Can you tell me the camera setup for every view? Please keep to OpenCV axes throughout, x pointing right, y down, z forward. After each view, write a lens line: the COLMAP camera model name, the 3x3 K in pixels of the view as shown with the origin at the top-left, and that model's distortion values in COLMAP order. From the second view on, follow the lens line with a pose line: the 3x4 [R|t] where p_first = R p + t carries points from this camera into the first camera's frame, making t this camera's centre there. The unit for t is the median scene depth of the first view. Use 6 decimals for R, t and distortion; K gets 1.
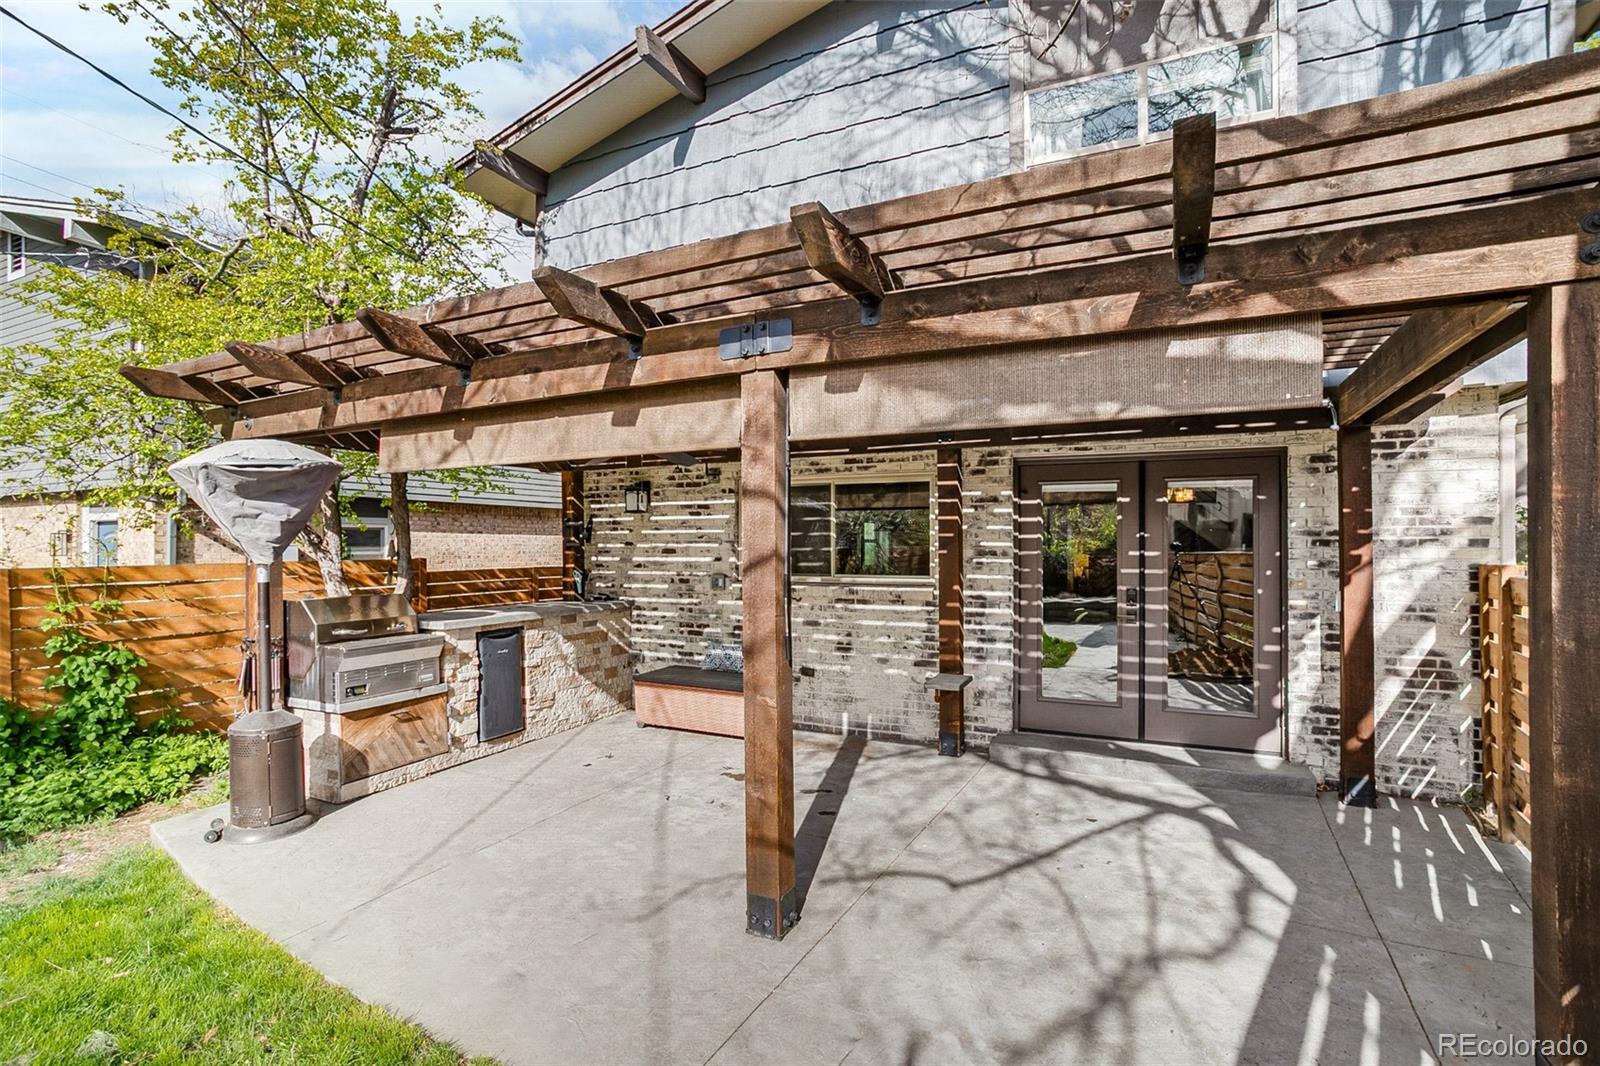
lens RADIAL K [[789.3, 0, 801.3], [0, 789.3, 519.0], [0, 0, 1]] dist [-0.017607, 0.003745]
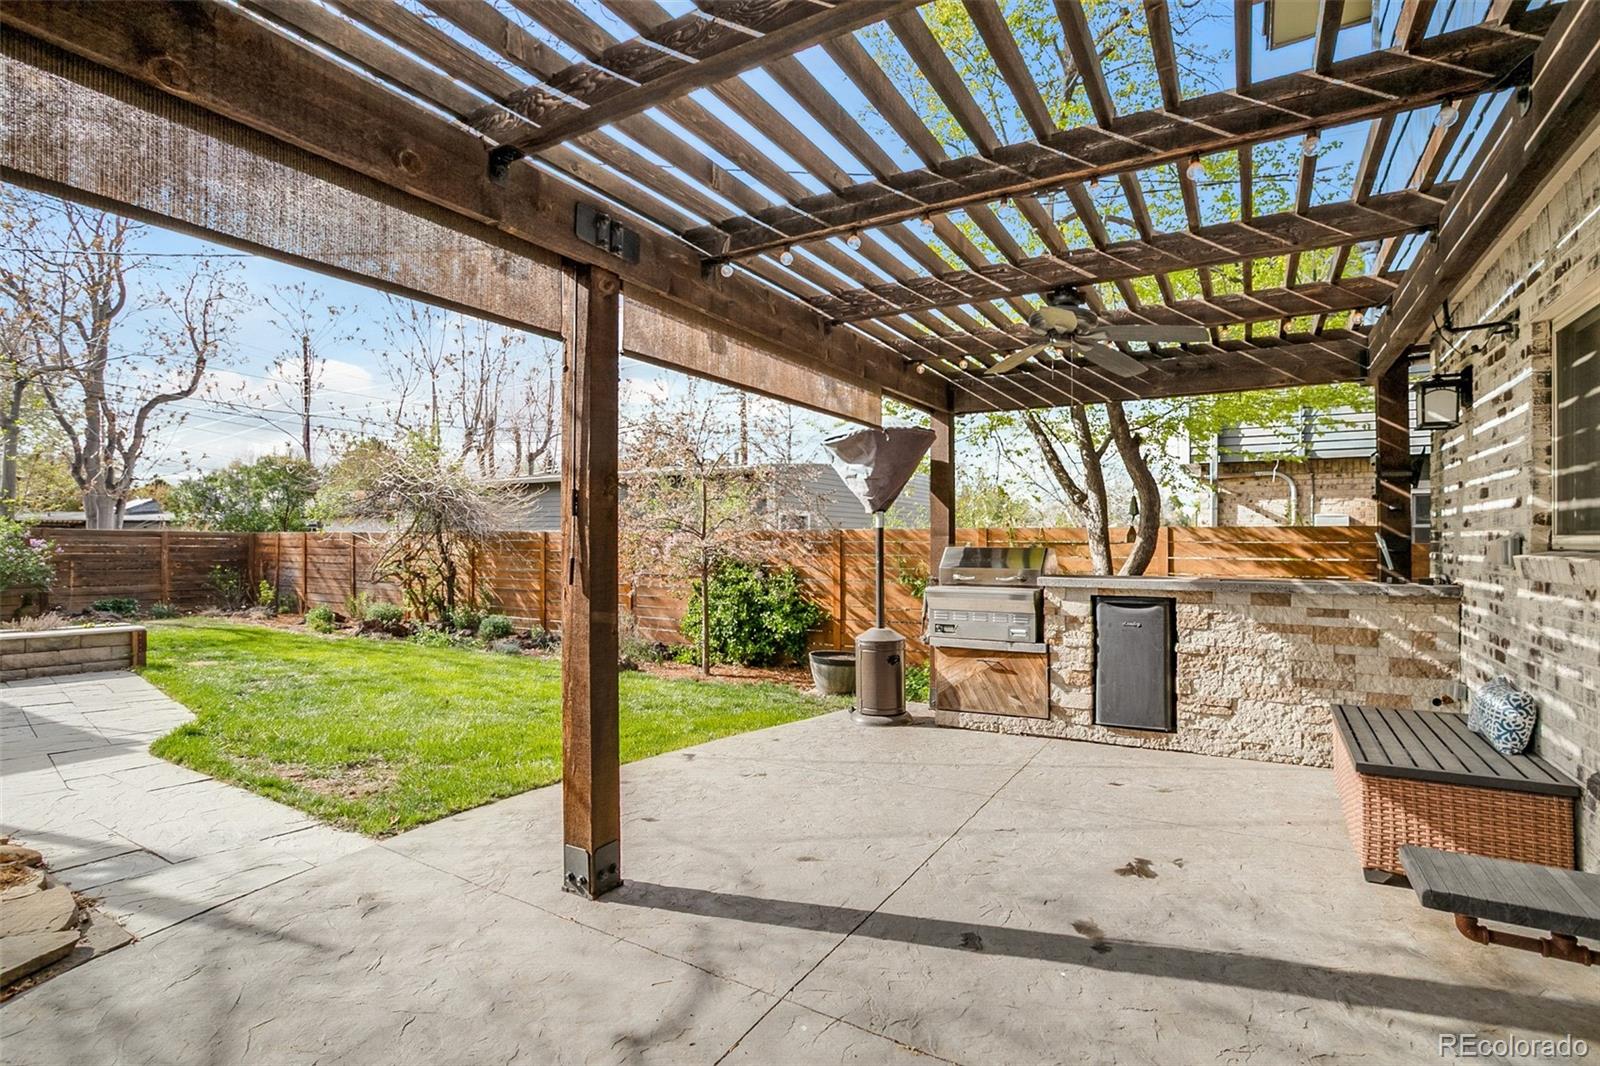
lens RADIAL K [[798.2, 0, 800.5], [0, 798.2, 535.7], [0, 0, 1]] dist [-0.000587, 0.000367]
pose [[-0.109665, -0.011473, -0.993902, 0.501650], [0.026991, 0.999530, -0.014516, 0.086375], [0.993602, -0.028418, -0.109304, 0.806401]]
